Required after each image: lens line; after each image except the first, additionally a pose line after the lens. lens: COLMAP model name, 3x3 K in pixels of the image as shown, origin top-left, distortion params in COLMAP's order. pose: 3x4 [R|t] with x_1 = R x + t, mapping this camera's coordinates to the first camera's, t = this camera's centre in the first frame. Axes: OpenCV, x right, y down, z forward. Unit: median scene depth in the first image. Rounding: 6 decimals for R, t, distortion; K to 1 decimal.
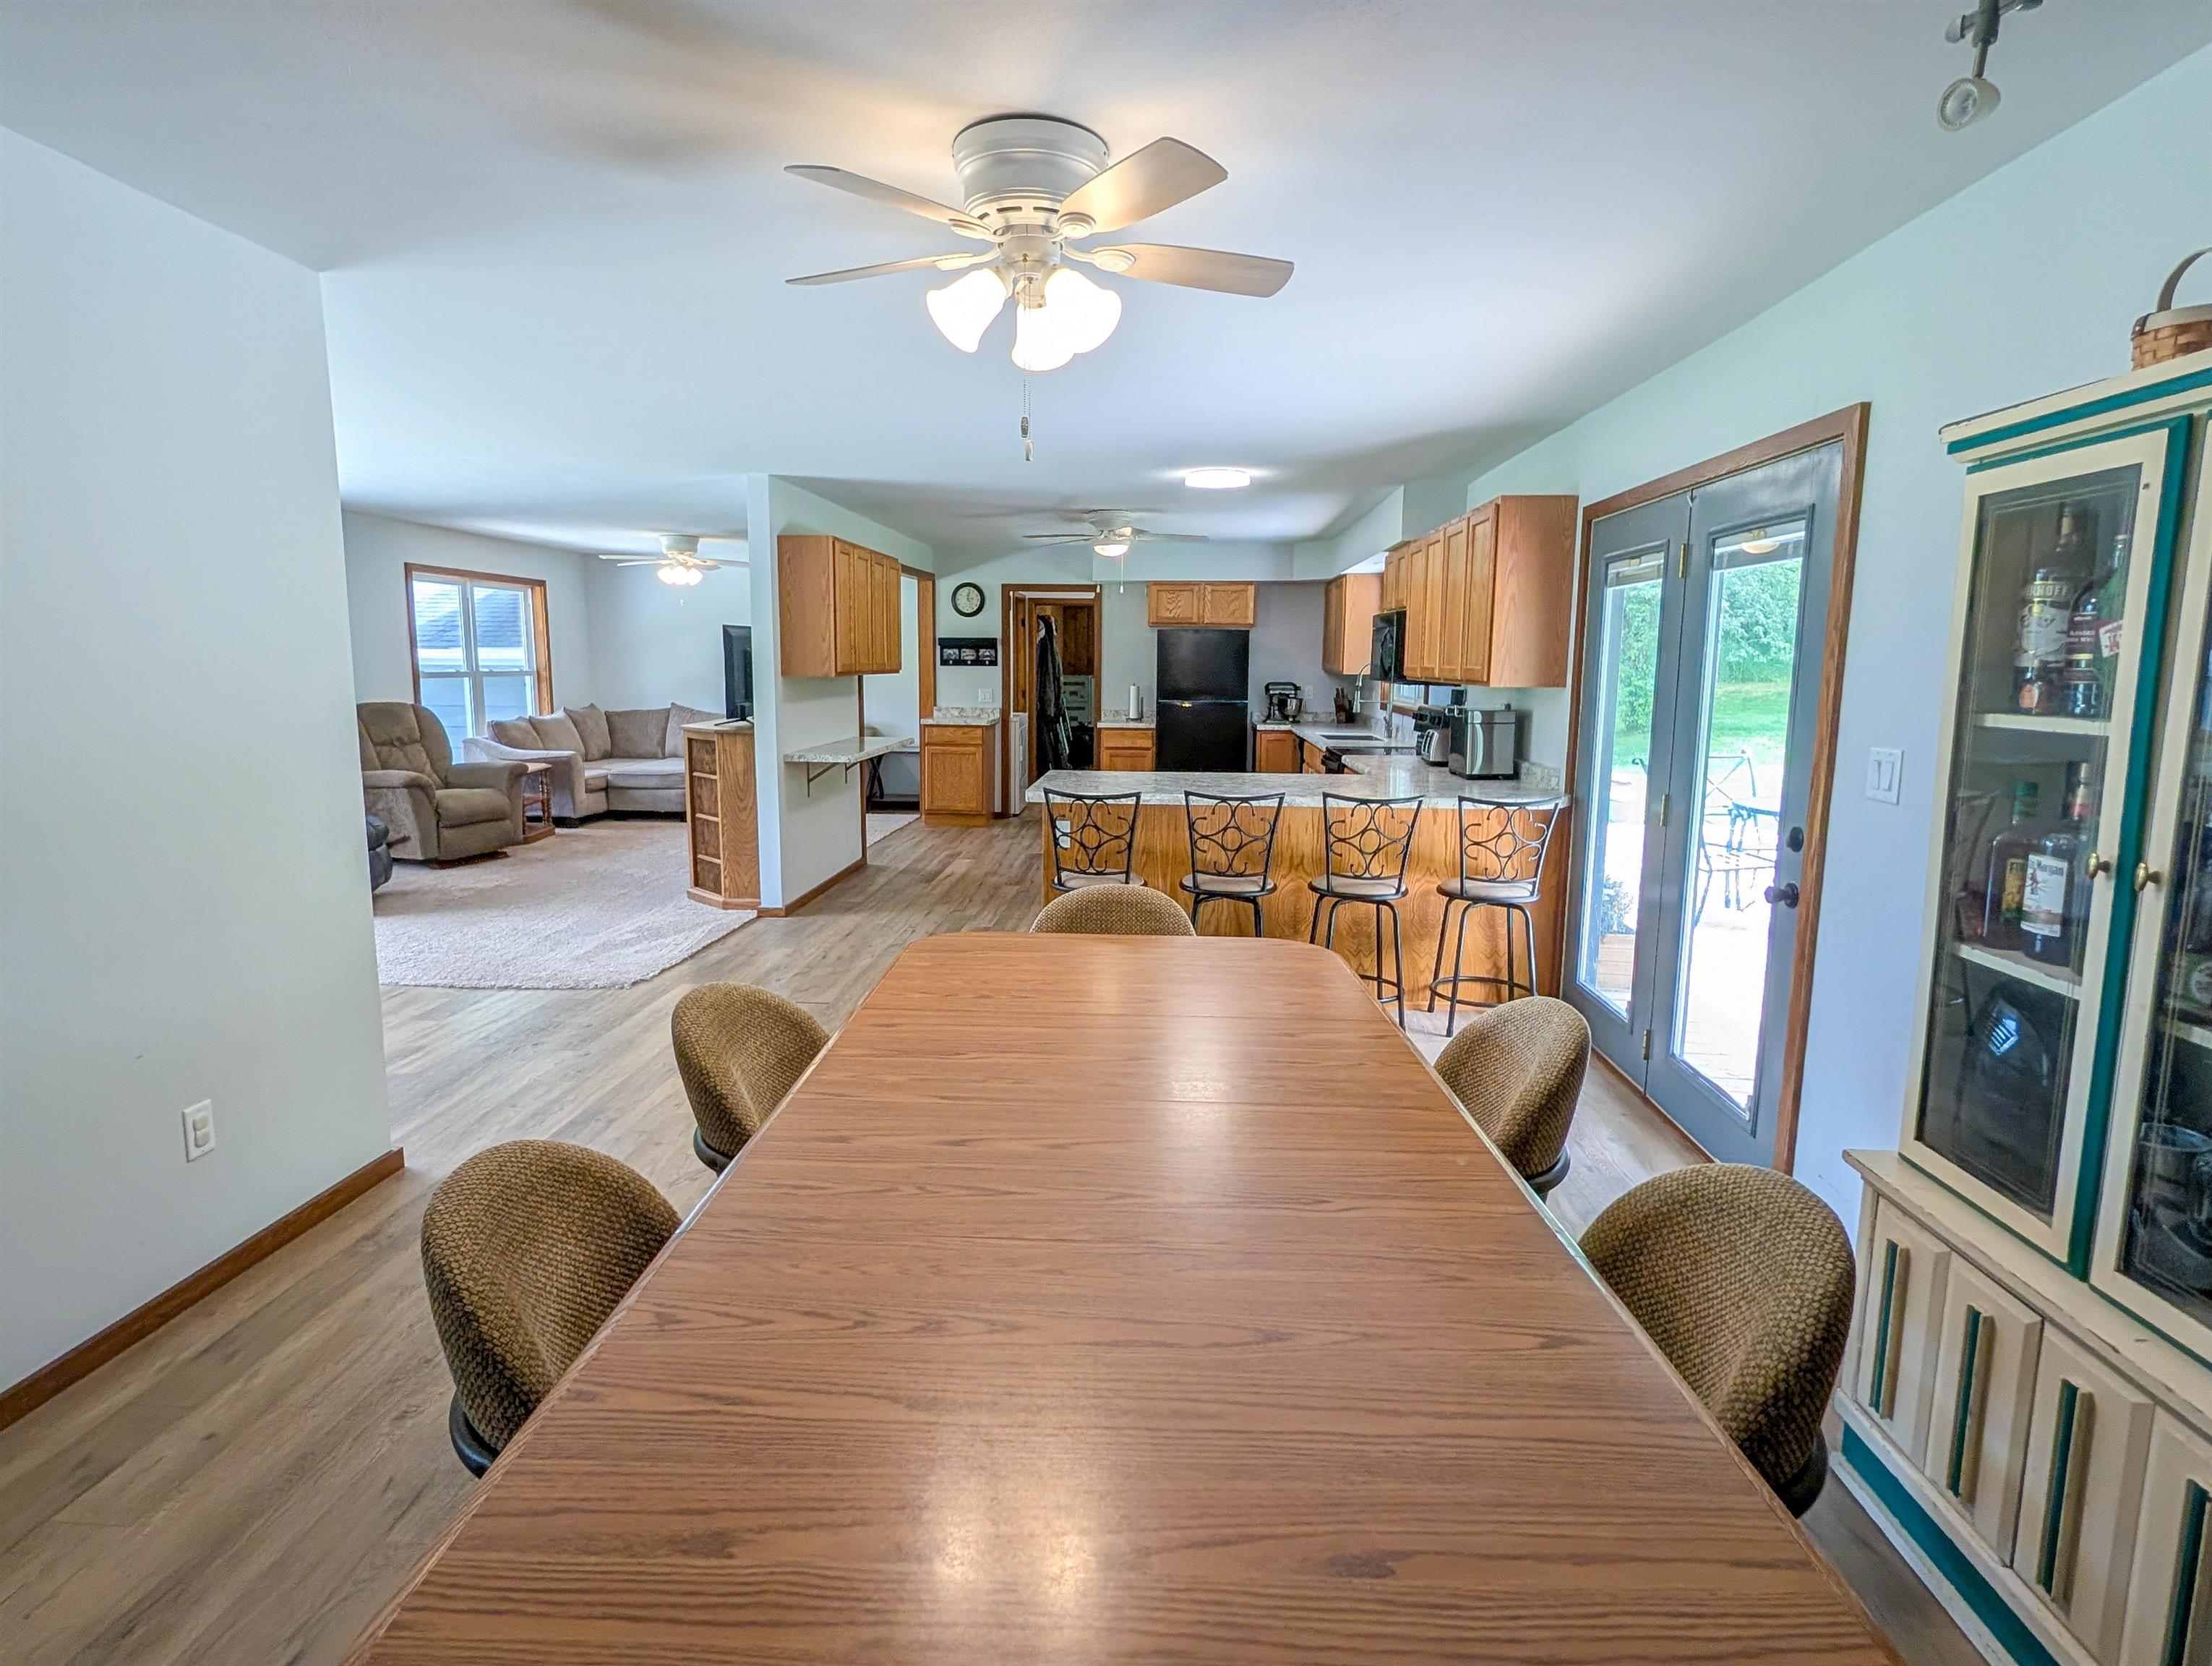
lens RADIAL K [[1194.0, 0, 1113.0], [0, 1194.0, 846.3], [0, 0, 1]] dist [-0.002892, 0.000711]
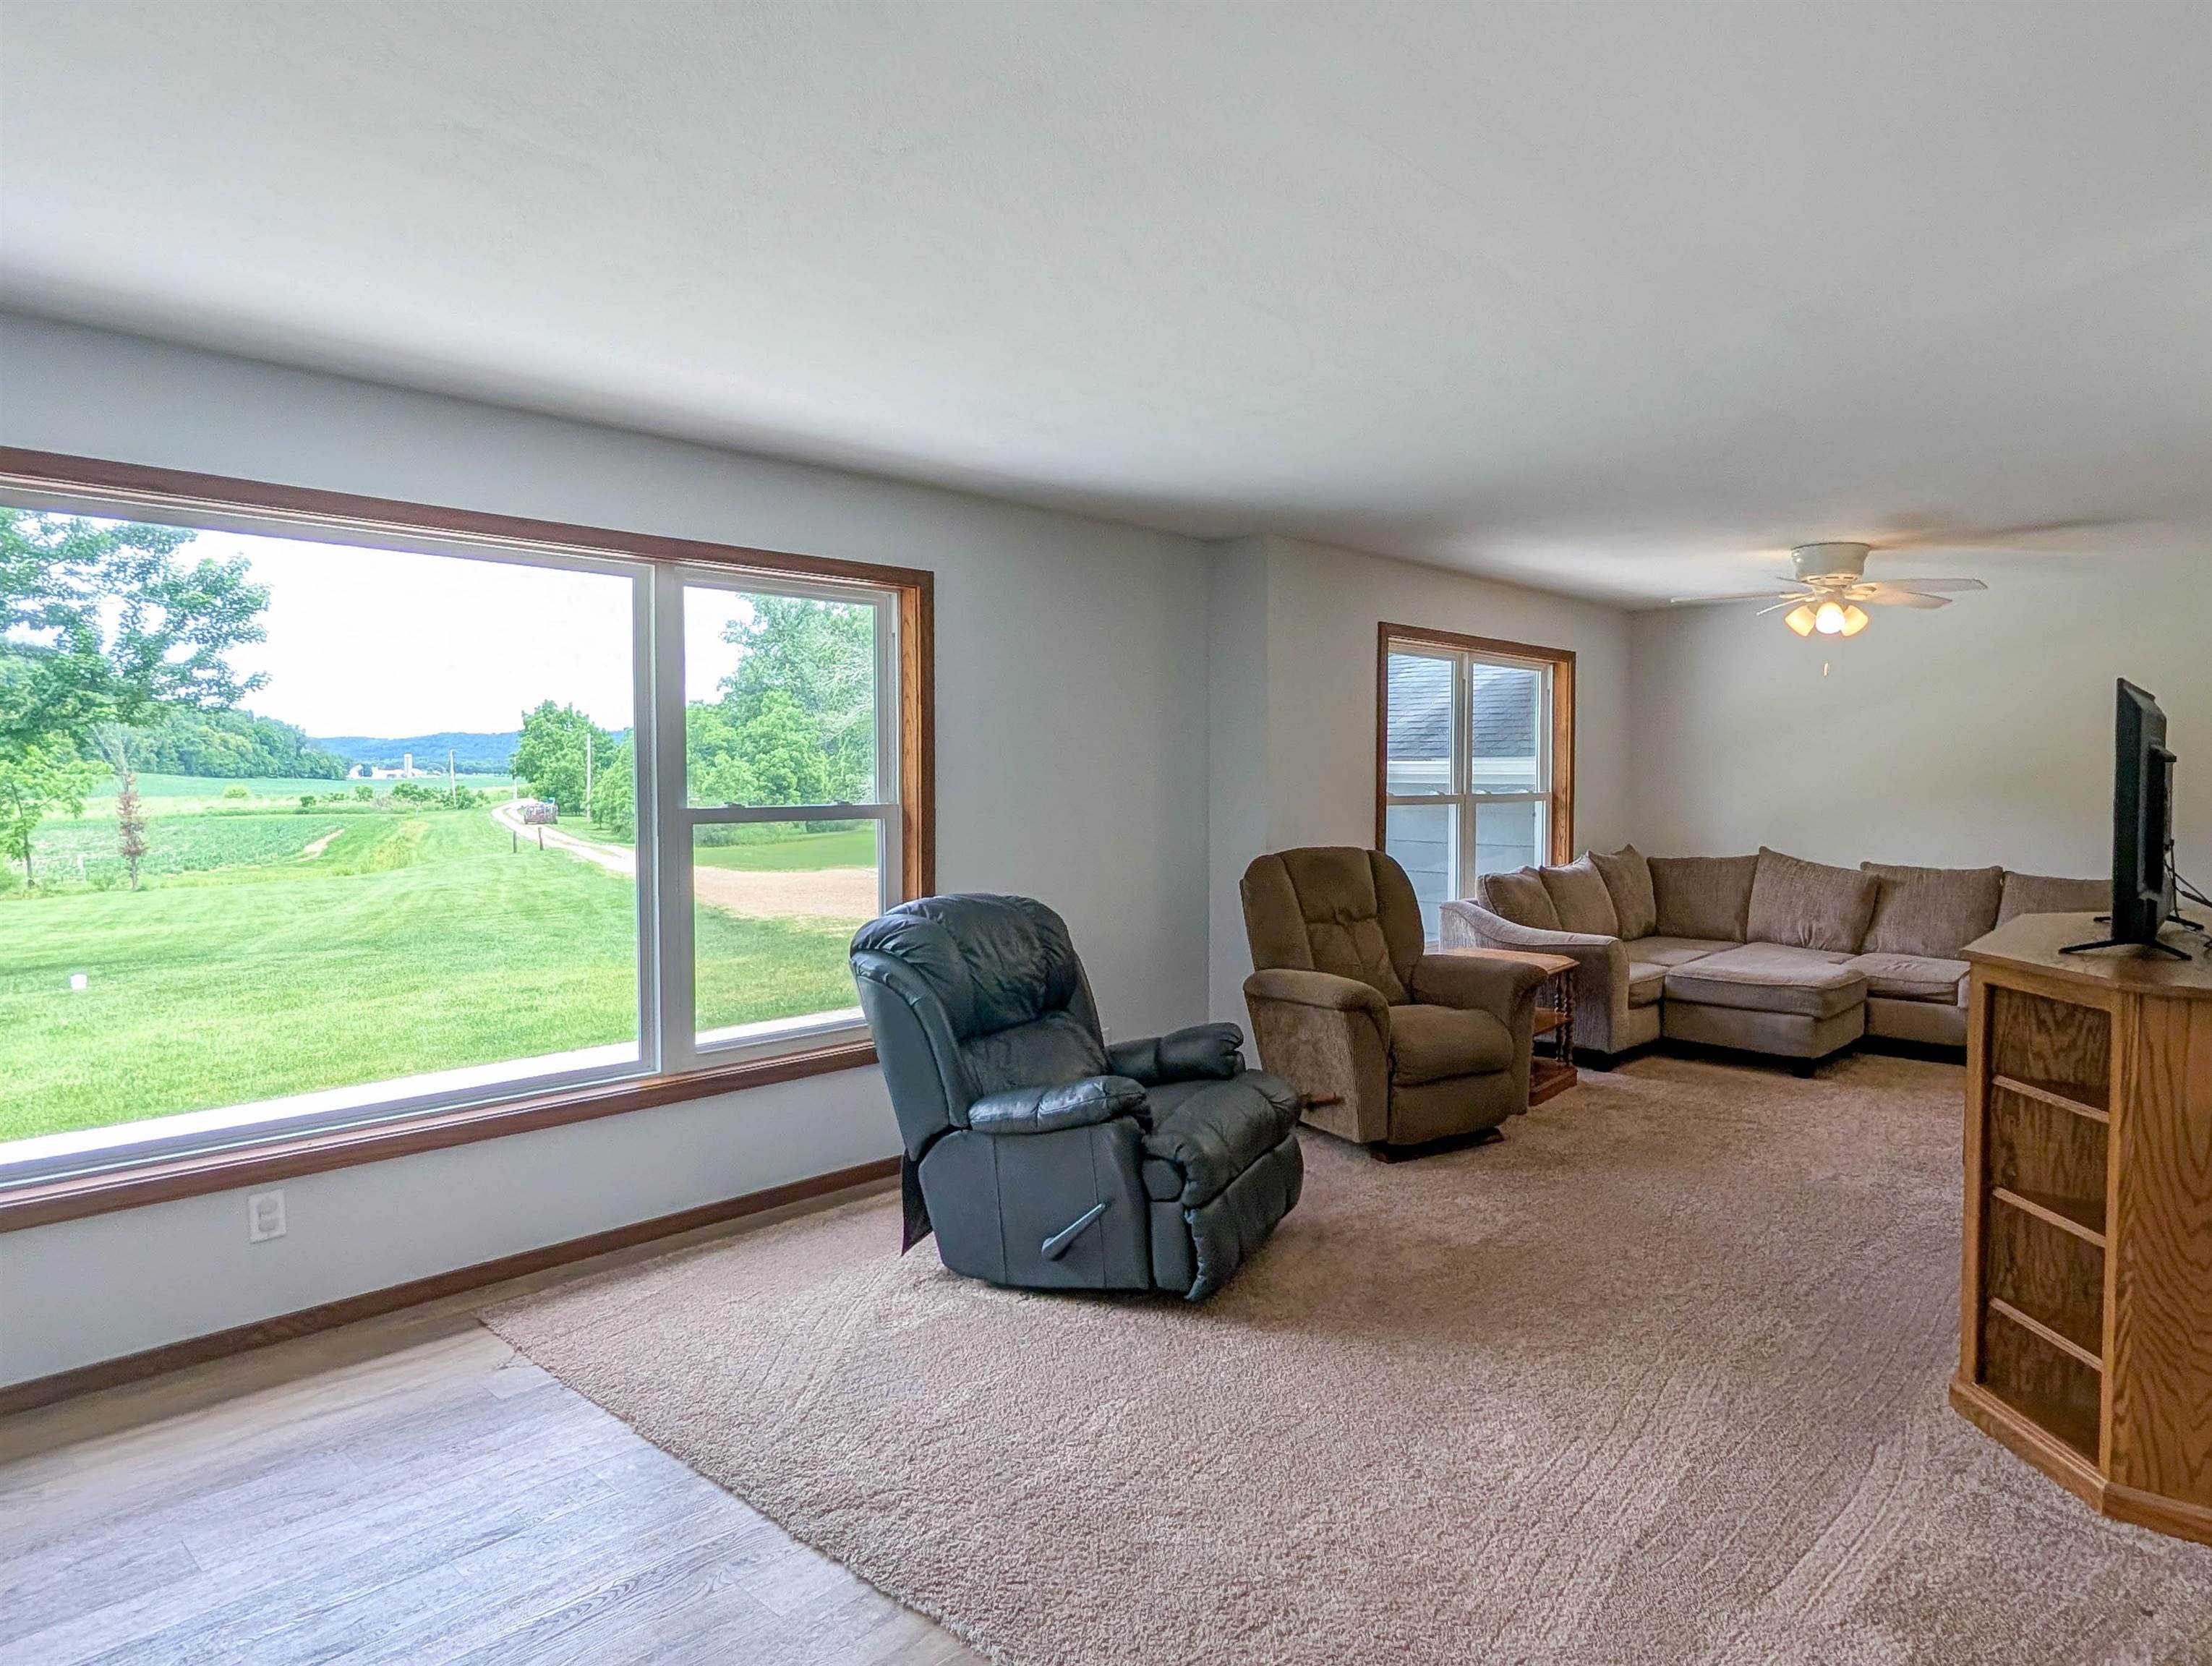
lens RADIAL K [[1443.8, 0, 1219.1], [0, 1443.8, 788.5], [0, 0, 1]] dist [0.006128, -0.000122]
pose [[0.796424, 0.001588, -0.604737, -0.186897], [-0.089485, 0.989298, -0.115251, -0.052911], [0.598082, 0.145904, 0.788042, 0.337028]]
